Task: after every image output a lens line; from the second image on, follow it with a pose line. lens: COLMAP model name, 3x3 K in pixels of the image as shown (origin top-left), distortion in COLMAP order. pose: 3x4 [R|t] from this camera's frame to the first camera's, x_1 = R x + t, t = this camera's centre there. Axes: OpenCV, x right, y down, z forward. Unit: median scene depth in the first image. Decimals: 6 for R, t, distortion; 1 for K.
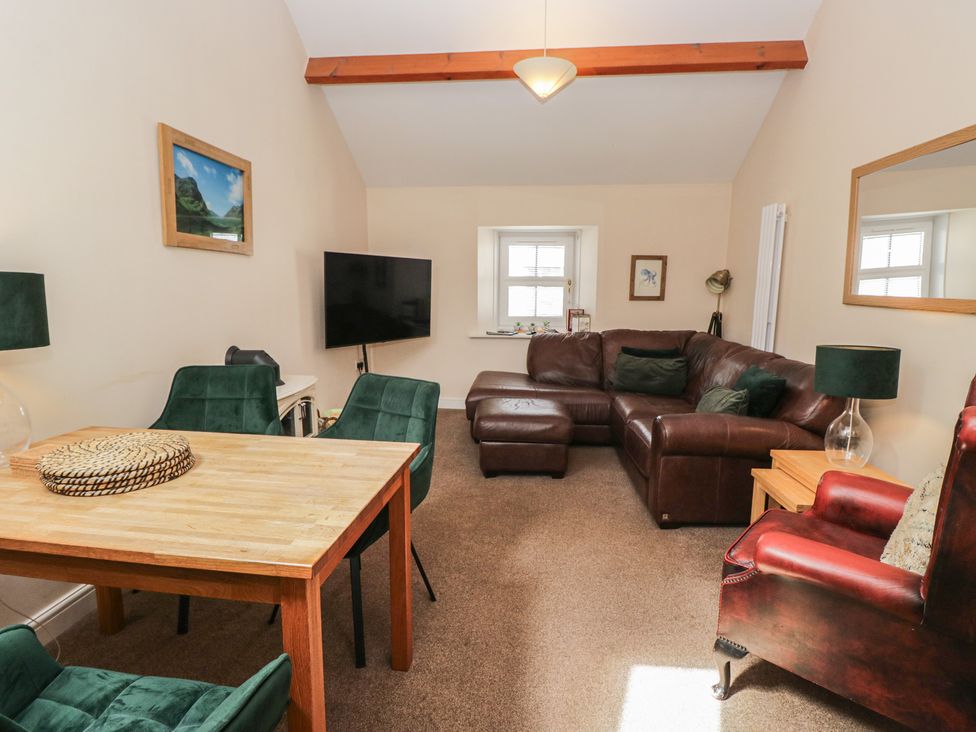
lens RADIAL K [[519.7, 0, 486.4], [0, 519.7, 360.4], [0, 0, 1]] dist [-0.001371, -0.012288]
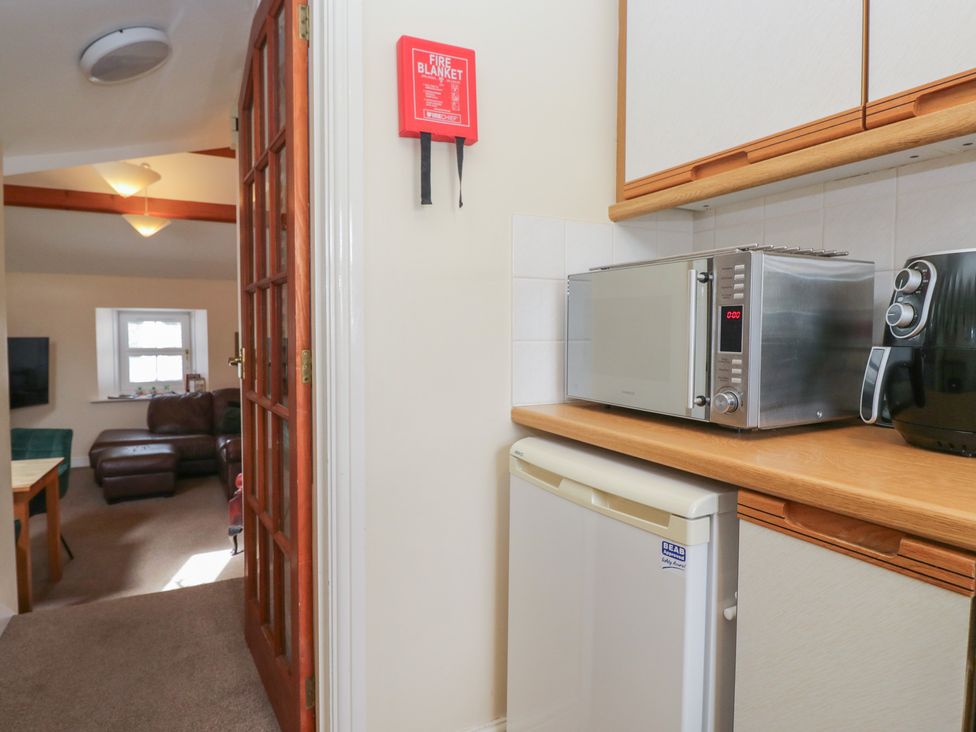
lens RADIAL K [[581.2, 0, 483.1], [0, 581.2, 360.3], [0, 0, 1]] dist [-0.010594, 0.000978]
pose [[0.842019, -0.028112, 0.538715, 0.018629], [0.080246, 0.994058, -0.073551, 0.042031], [-0.533447, 0.105161, 0.839271, -0.850936]]
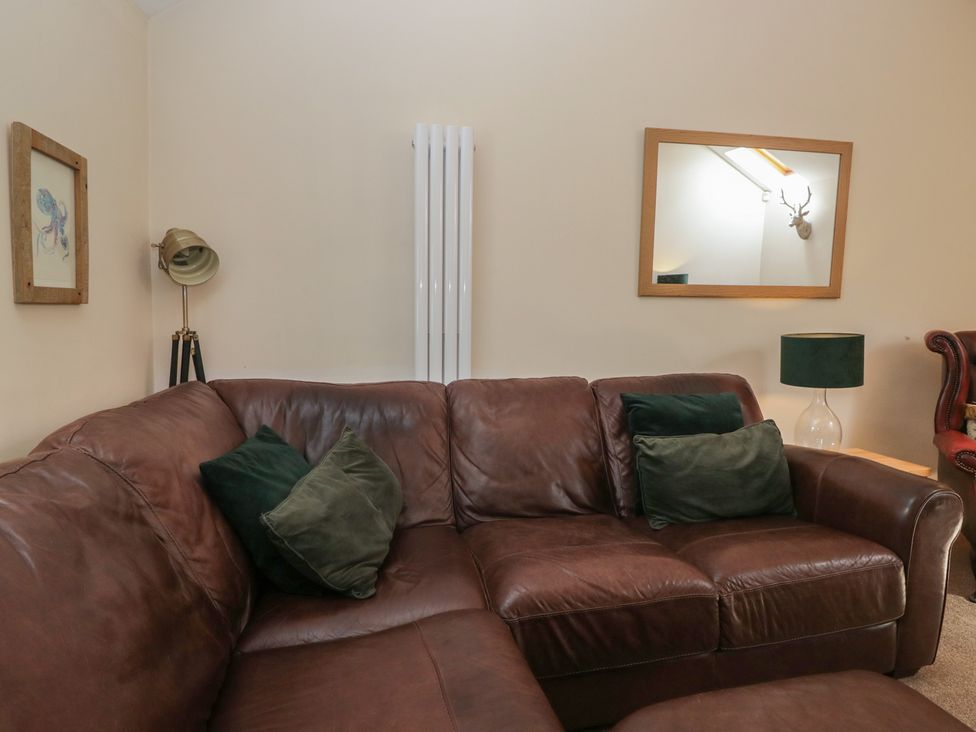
lens RADIAL K [[557.2, 0, 483.8], [0, 557.2, 381.0], [0, 0, 1]] dist [0.001592, -0.013214]
pose [[-0.283684, -0.130314, 0.950022, -0.069800], [0.133344, 0.975737, 0.173659, -0.145039], [-0.949601, 0.175944, -0.259424, 1.298376]]
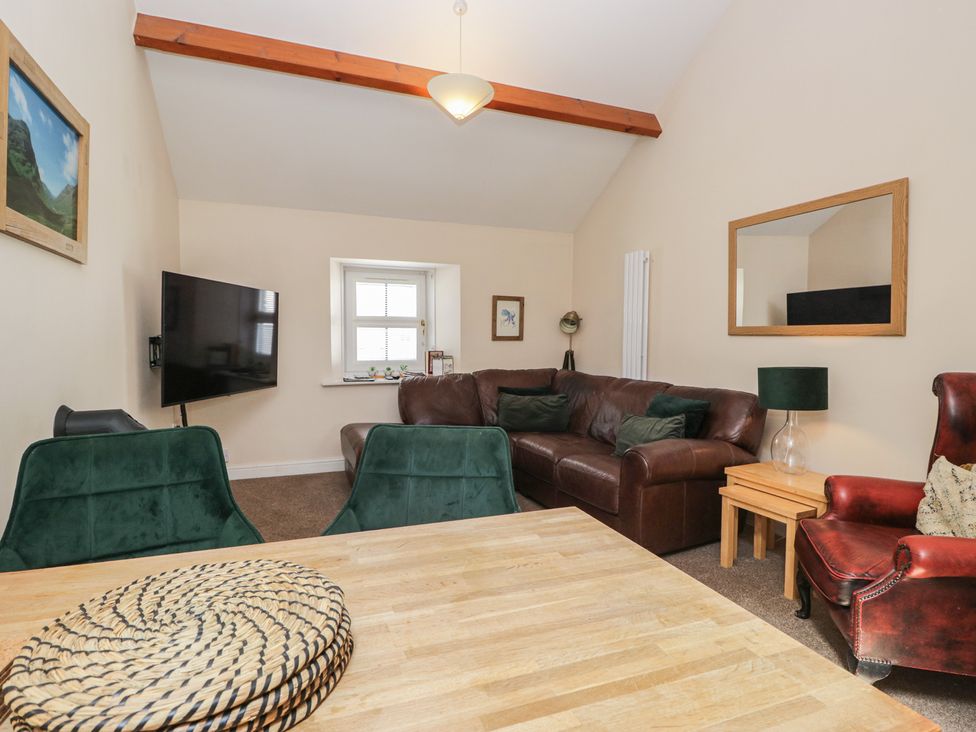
lens RADIAL K [[519.7, 0, 489.7], [0, 519.7, 362.1], [0, 0, 1]] dist [-0.001371, -0.012288]
pose [[0.884233, -0.026144, 0.466314, -0.288122], [0.070641, 0.994432, -0.078199, 0.003781], [-0.461673, 0.102087, 0.881156, 0.199902]]
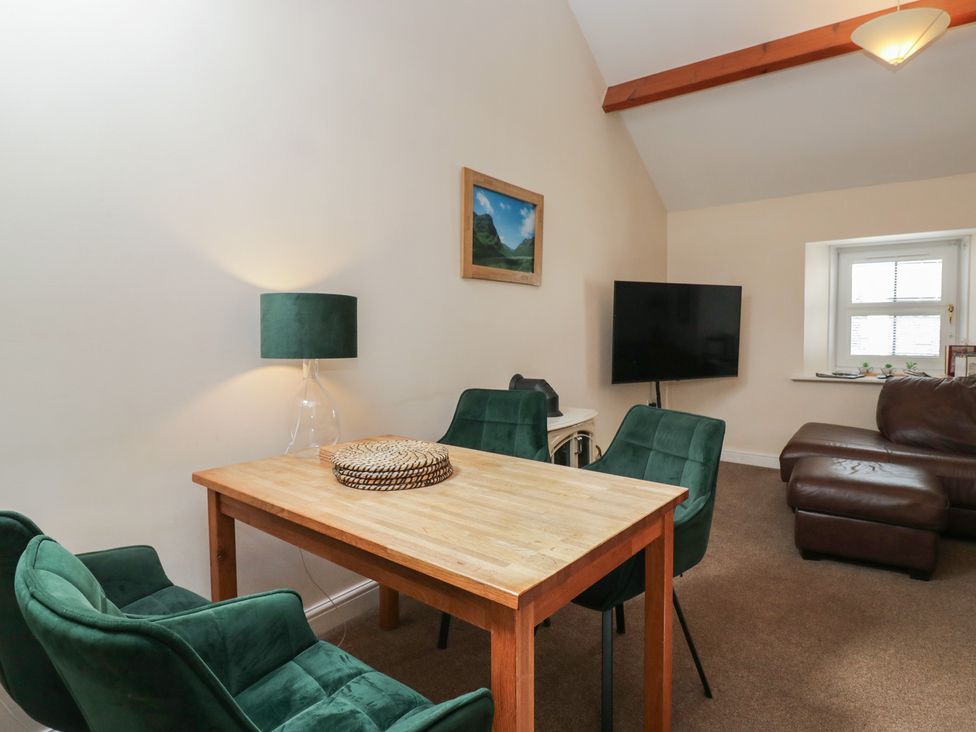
lens RADIAL K [[557.2, 0, 489.0], [0, 557.2, 356.8], [0, 0, 1]] dist [0.001592, -0.013214]
pose [[0.851158, 0.013718, -0.524731, 0.031616], [-0.061282, 0.995419, -0.073382, 0.019273], [0.521321, 0.094616, 0.848099, 0.038701]]
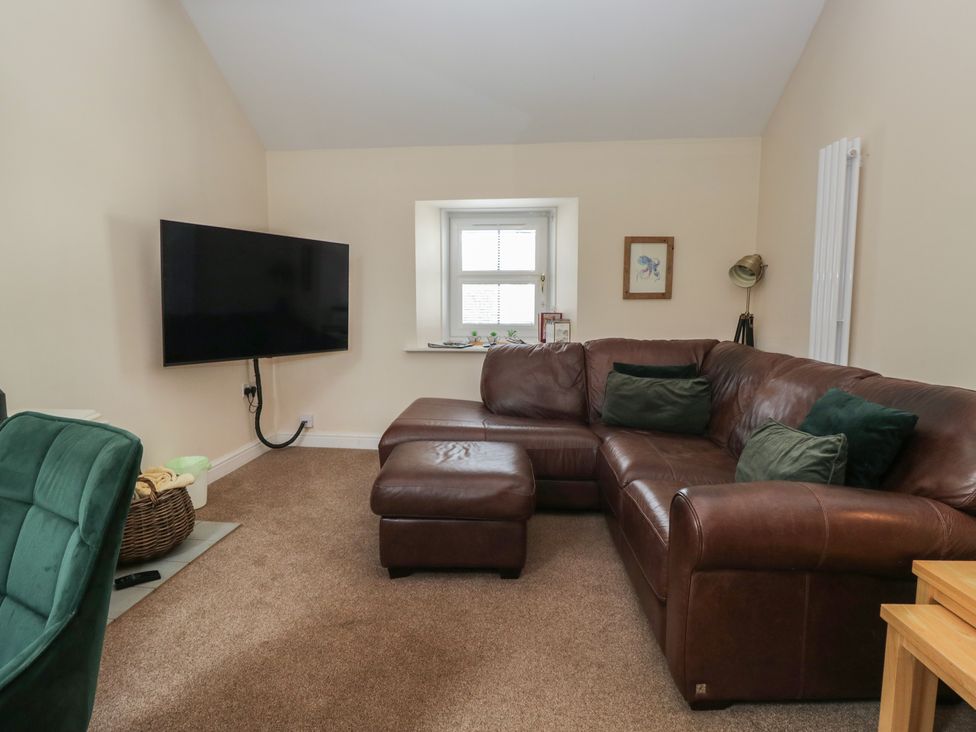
lens RADIAL K [[546.2, 0, 474.3], [0, 546.2, 349.7], [0, 0, 1]] dist [-0.002307, -0.008032]
pose [[0.999989, -0.004780, -0.000379, 0.101045], [0.004748, 0.998137, -0.060835, 0.000675], [0.000670, 0.060833, 0.998148, 0.364455]]
